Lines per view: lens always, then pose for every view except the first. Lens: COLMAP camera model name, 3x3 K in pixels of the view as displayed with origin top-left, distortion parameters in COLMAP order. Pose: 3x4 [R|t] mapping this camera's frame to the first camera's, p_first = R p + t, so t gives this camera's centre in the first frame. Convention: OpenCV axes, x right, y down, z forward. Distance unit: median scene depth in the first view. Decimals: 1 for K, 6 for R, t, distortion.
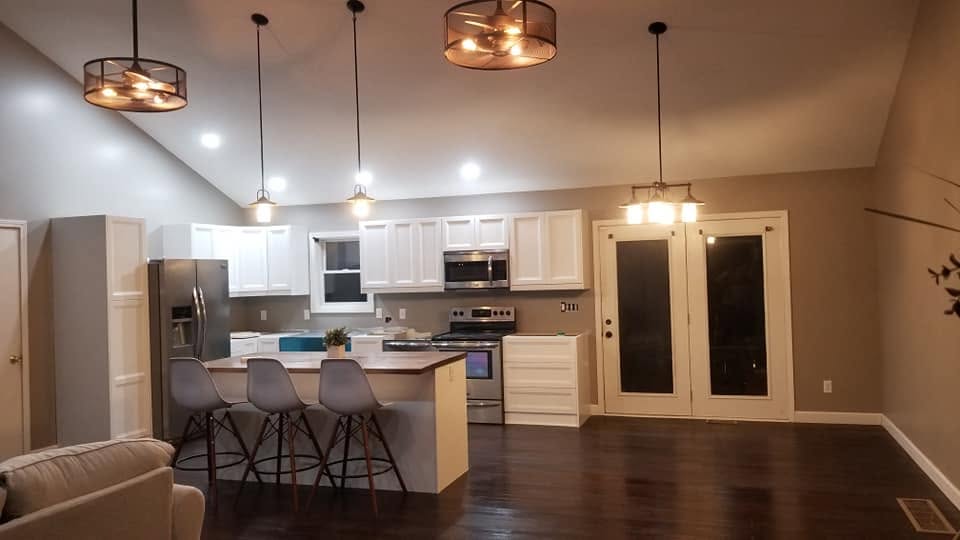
lens RADIAL K [[747.8, 0, 483.4], [0, 747.8, 266.7], [0, 0, 1]] dist [0.082230, -0.151120]
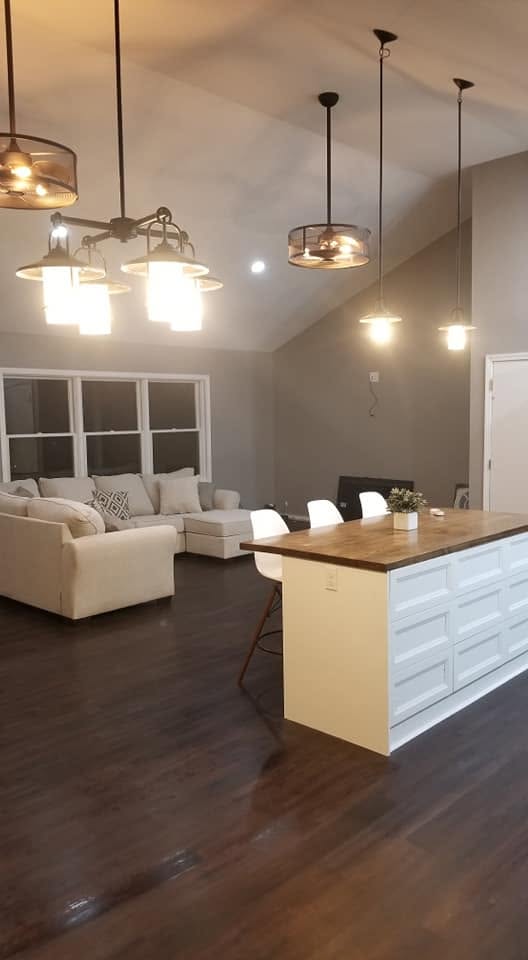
lens RADIAL K [[748.6, 0, 264.8], [0, 748.6, 482.4], [0, 0, 1]] dist [0.103297, -0.167797]
pose [[-0.428483, 0.124198, -0.894974, 0.417979], [0.035135, 0.992049, 0.120848, -0.018723], [0.902867, 0.020336, -0.429439, 0.909044]]
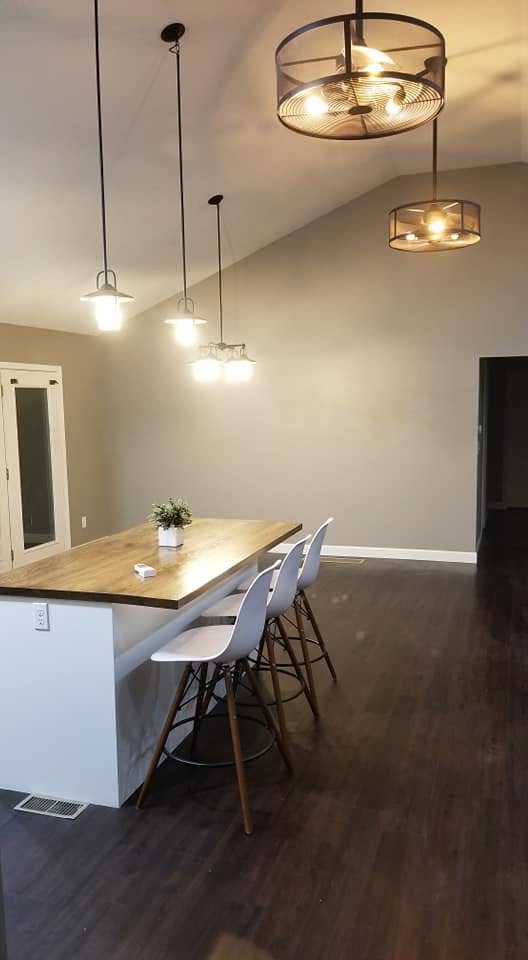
lens RADIAL K [[748.6, 0, 268.3], [0, 748.6, 492.4], [0, 0, 1]] dist [0.103297, -0.167797]
pose [[-0.013687, -0.091937, 0.995671, -0.672197], [0.012311, 0.995673, 0.092107, 0.009364], [-0.999831, 0.013519, -0.012496, 0.698001]]
